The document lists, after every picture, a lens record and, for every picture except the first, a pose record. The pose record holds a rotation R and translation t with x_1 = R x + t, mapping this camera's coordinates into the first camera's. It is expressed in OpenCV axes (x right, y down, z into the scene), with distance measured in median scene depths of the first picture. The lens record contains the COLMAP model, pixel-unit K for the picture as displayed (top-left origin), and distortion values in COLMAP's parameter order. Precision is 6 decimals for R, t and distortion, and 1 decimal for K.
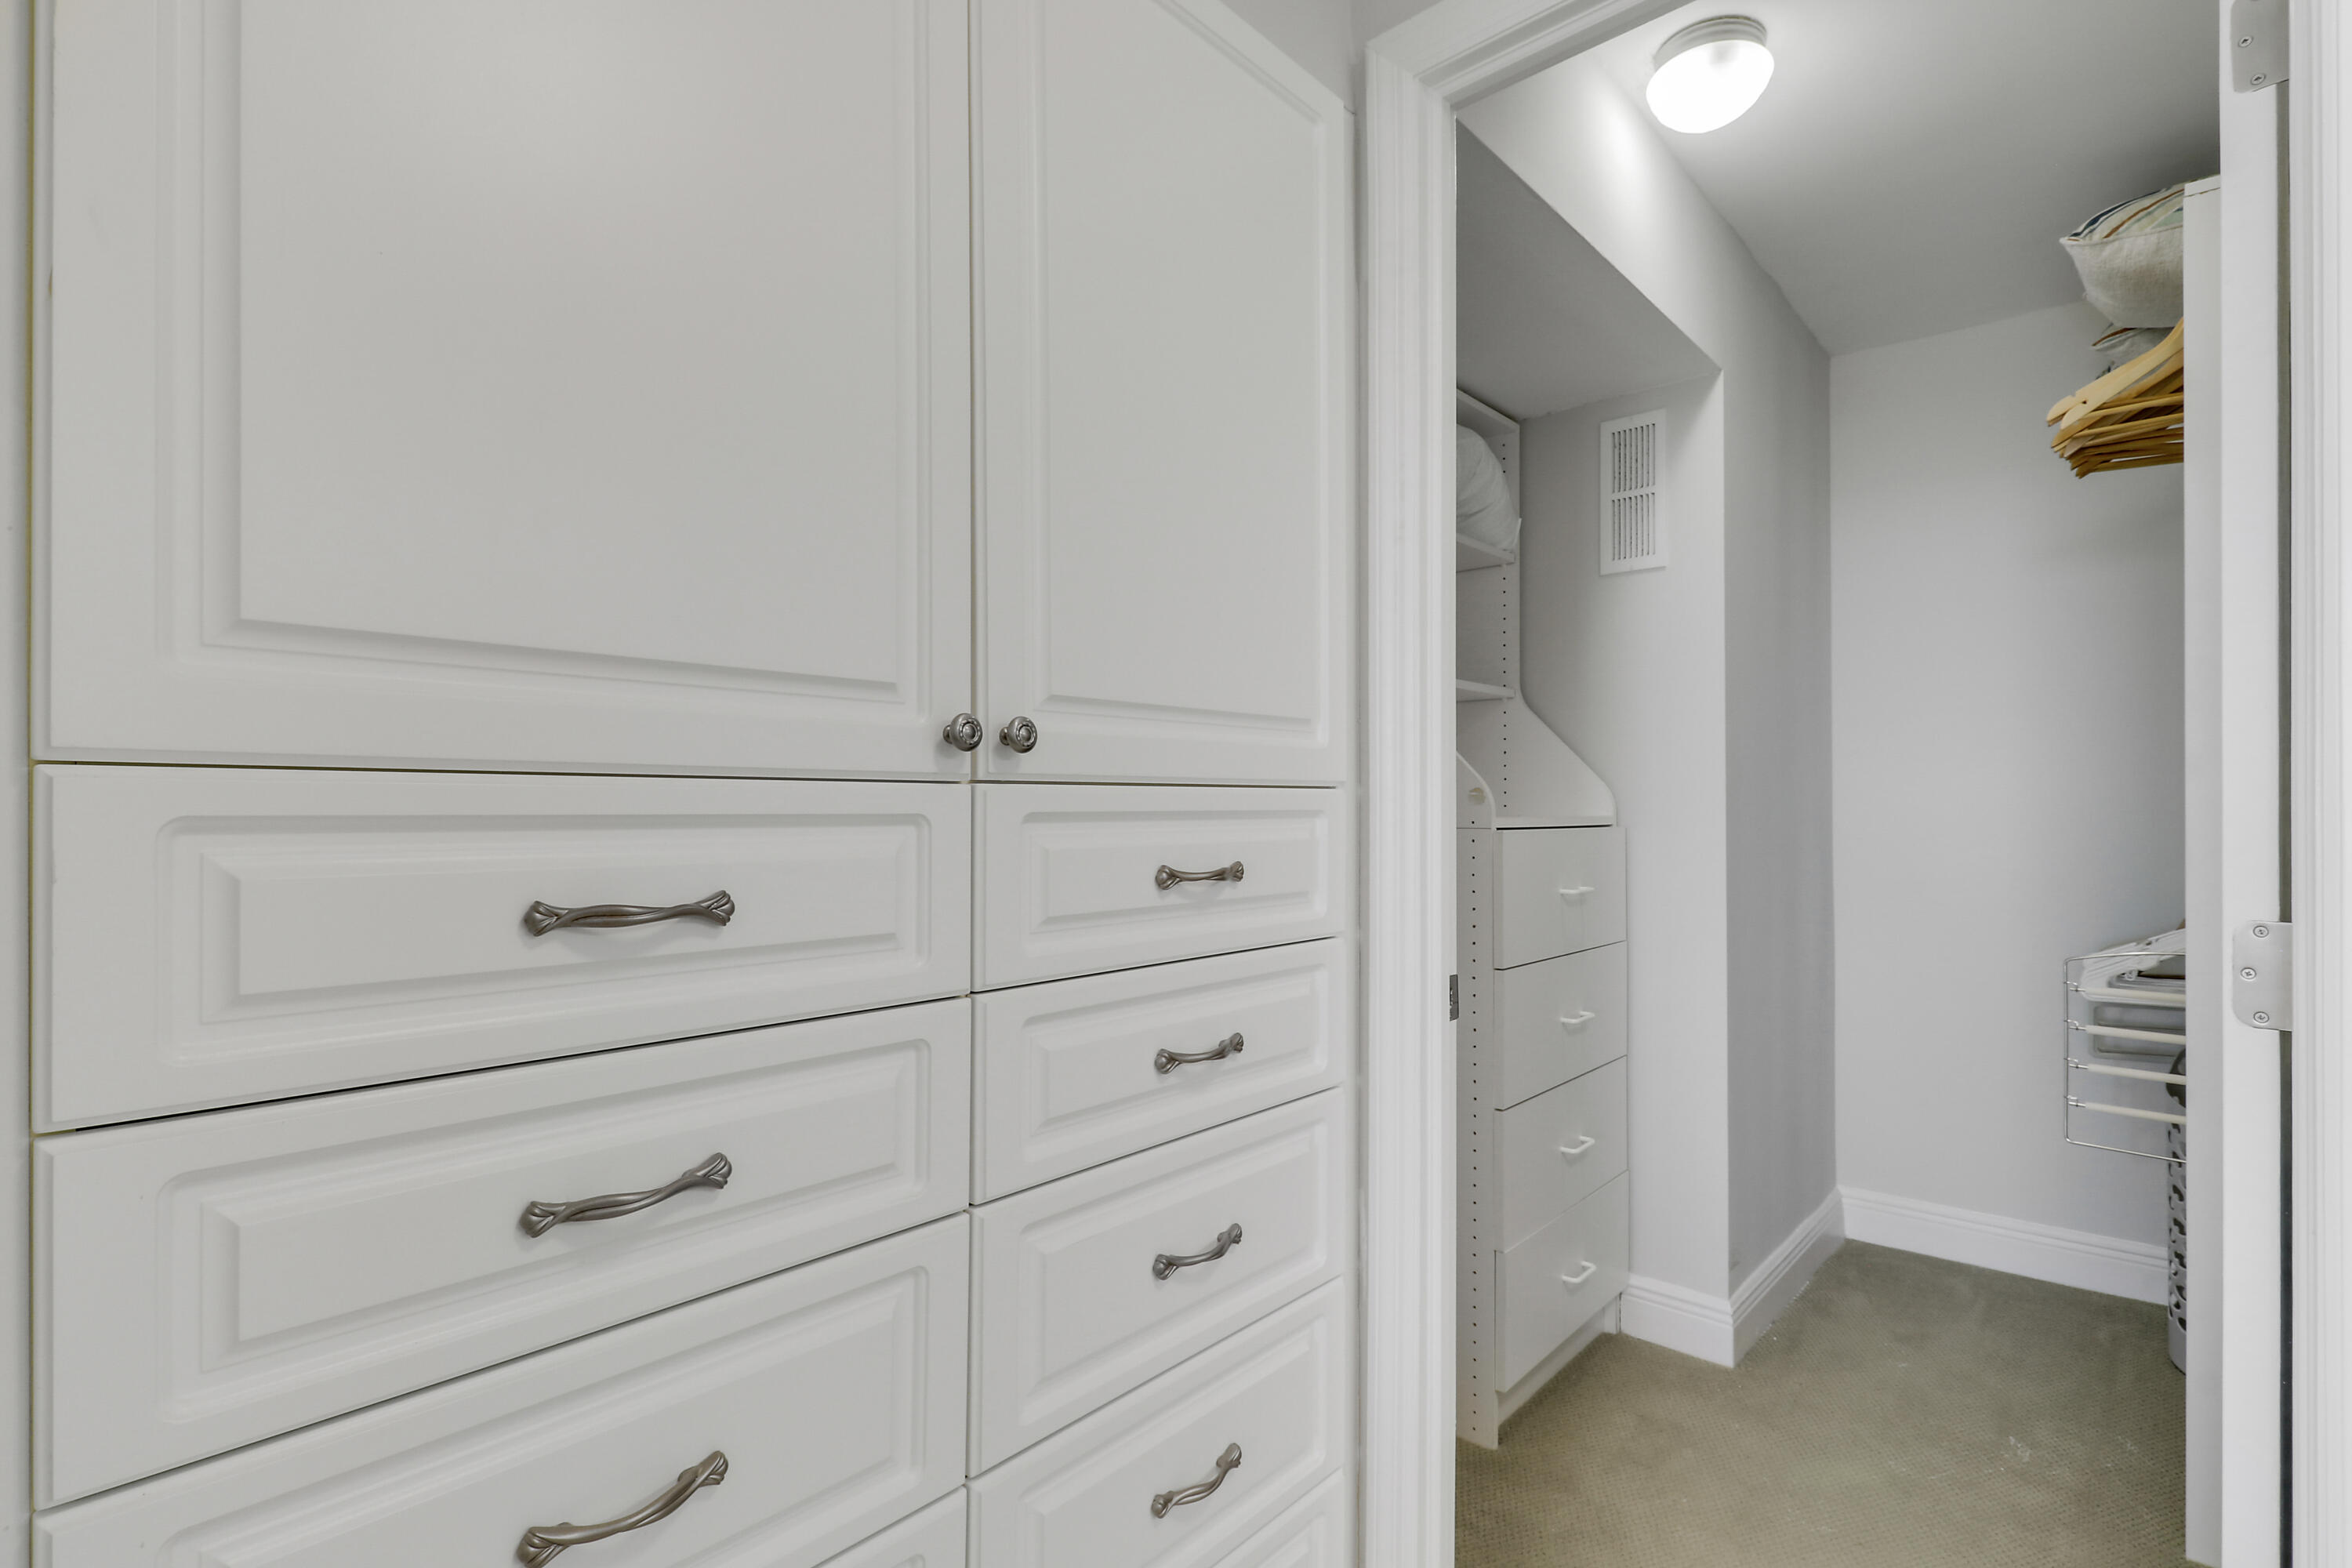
lens RADIAL K [[1105.3, 0, 1183.0], [0, 1105.3, 780.6], [0, 0, 1]] dist [0.001587, -0.011721]
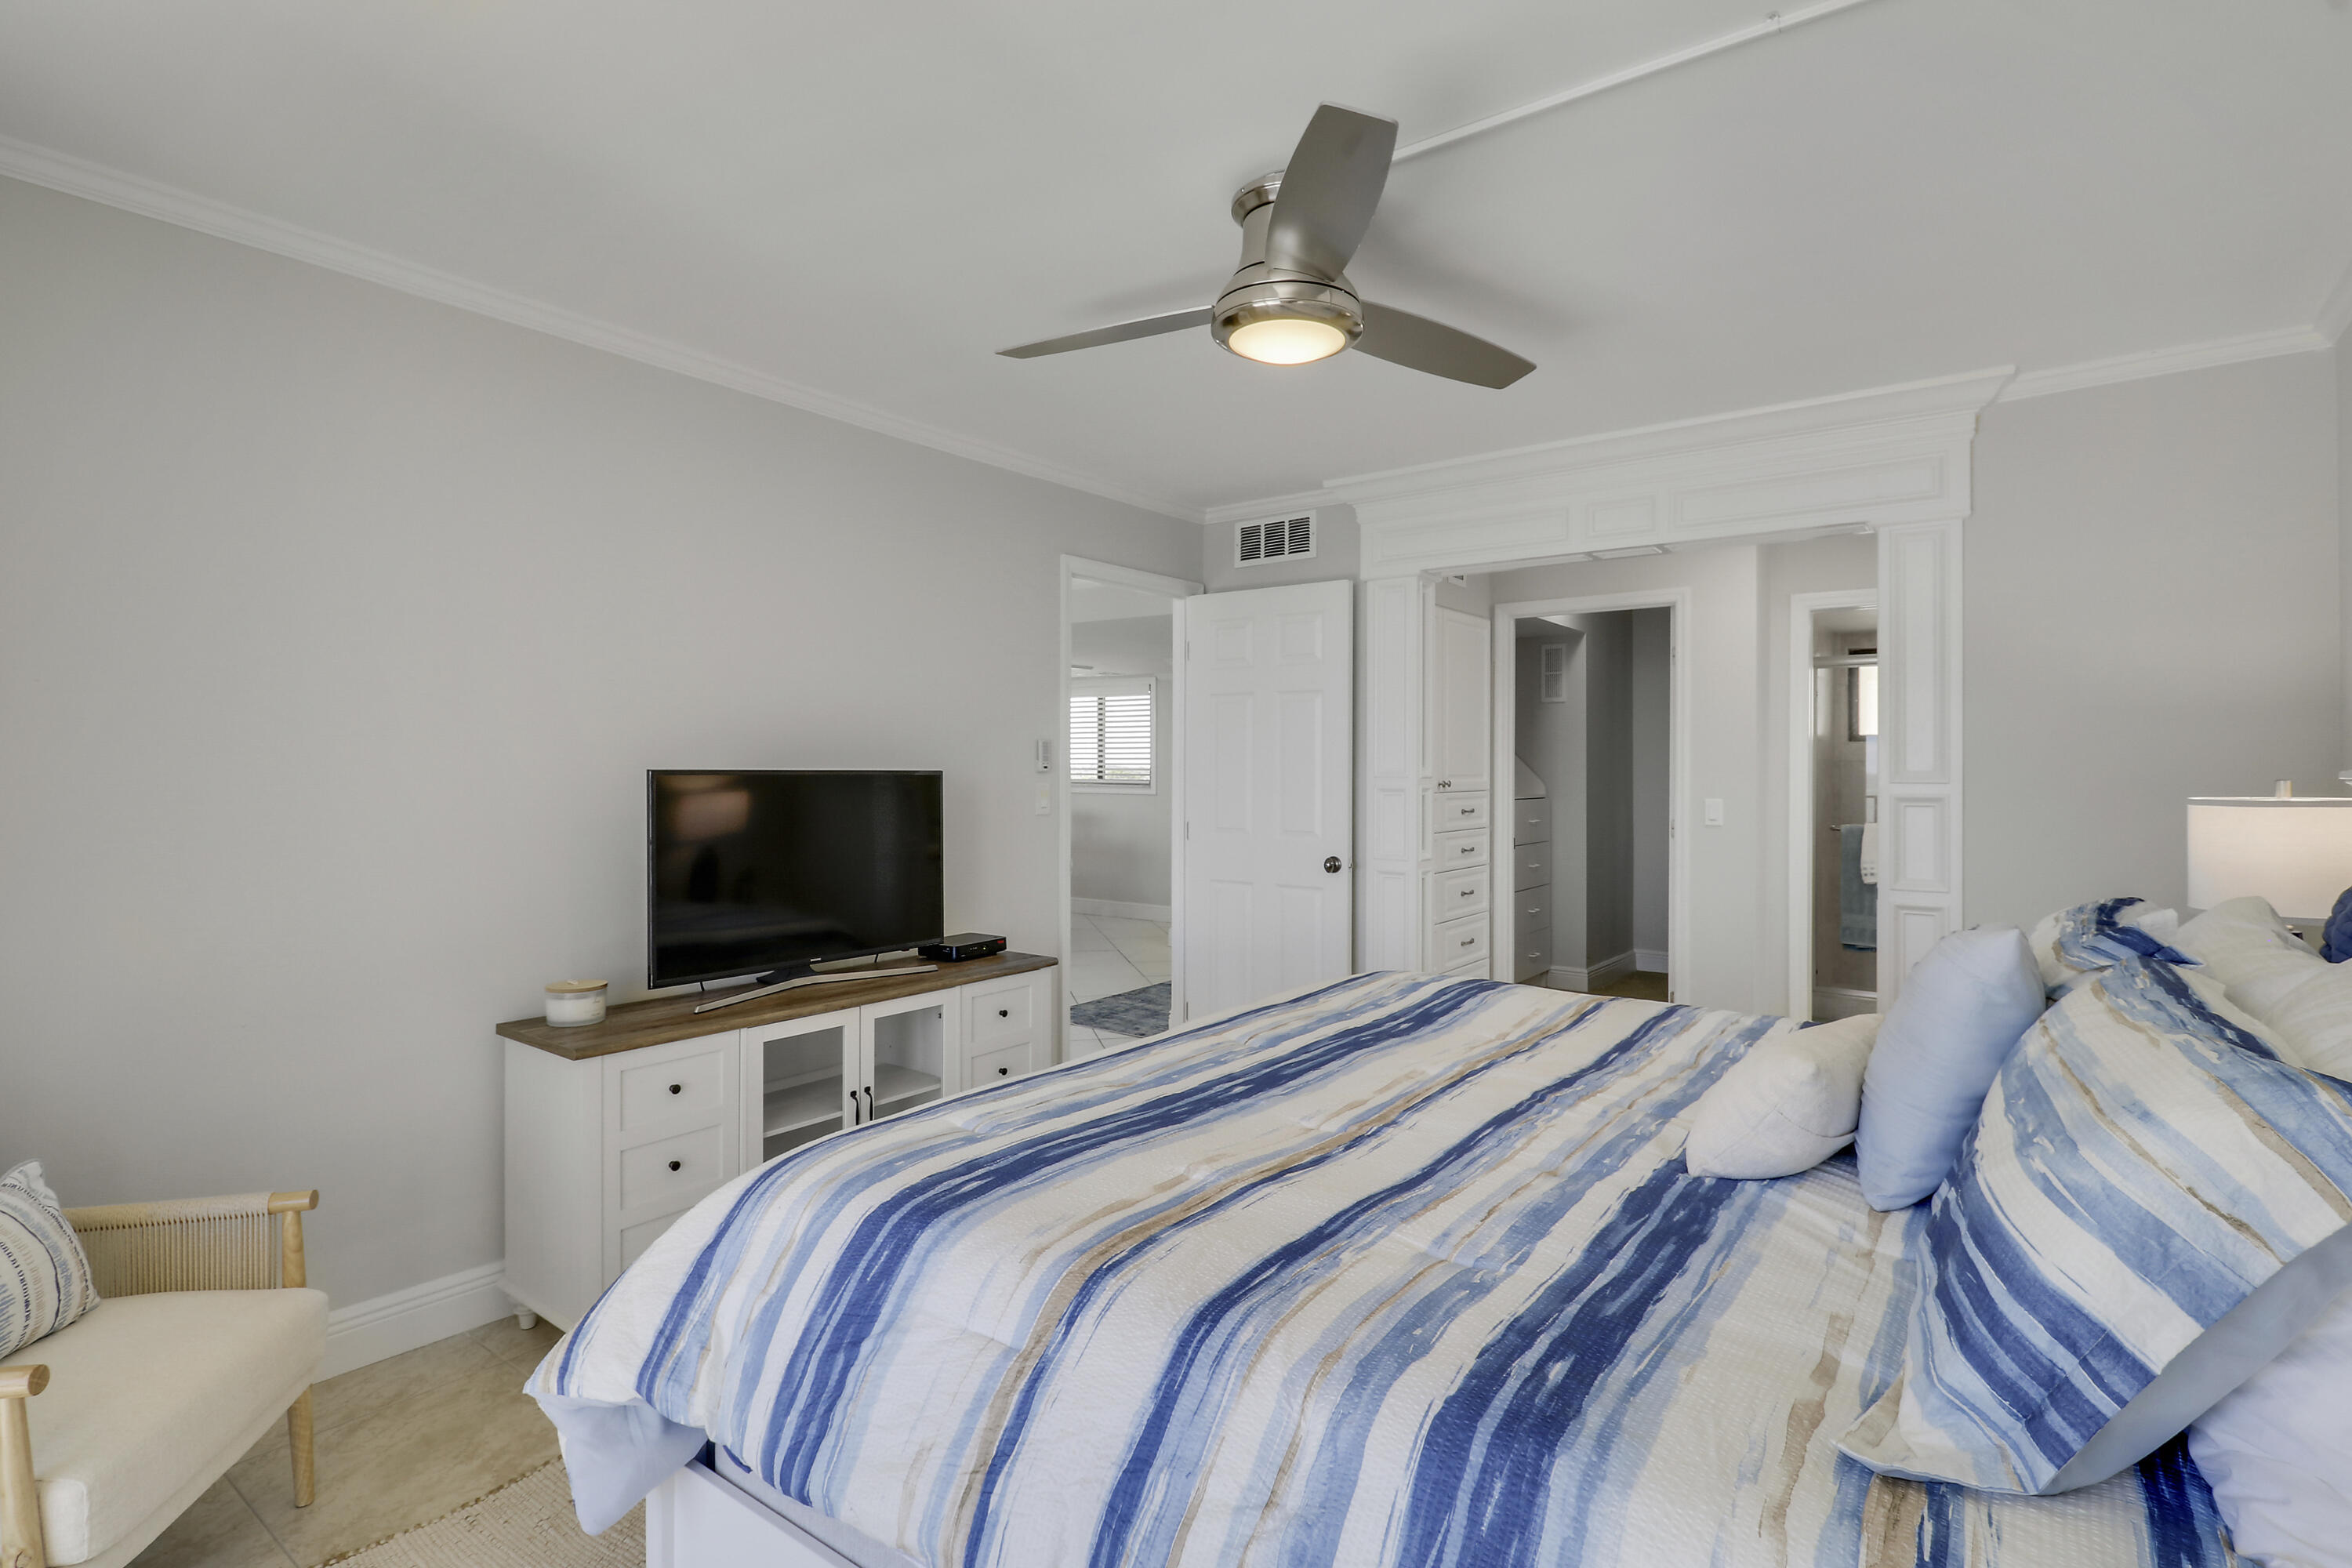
lens RADIAL K [[1105.3, 0, 1183.0], [0, 1105.3, 780.6], [0, 0, 1]] dist [0.001587, -0.011721]
pose [[0.996268, -0.007104, 0.086025, -0.956748], [0.004256, 0.999438, 0.033243, -0.125711], [-0.086213, -0.032753, 0.995738, -2.125441]]
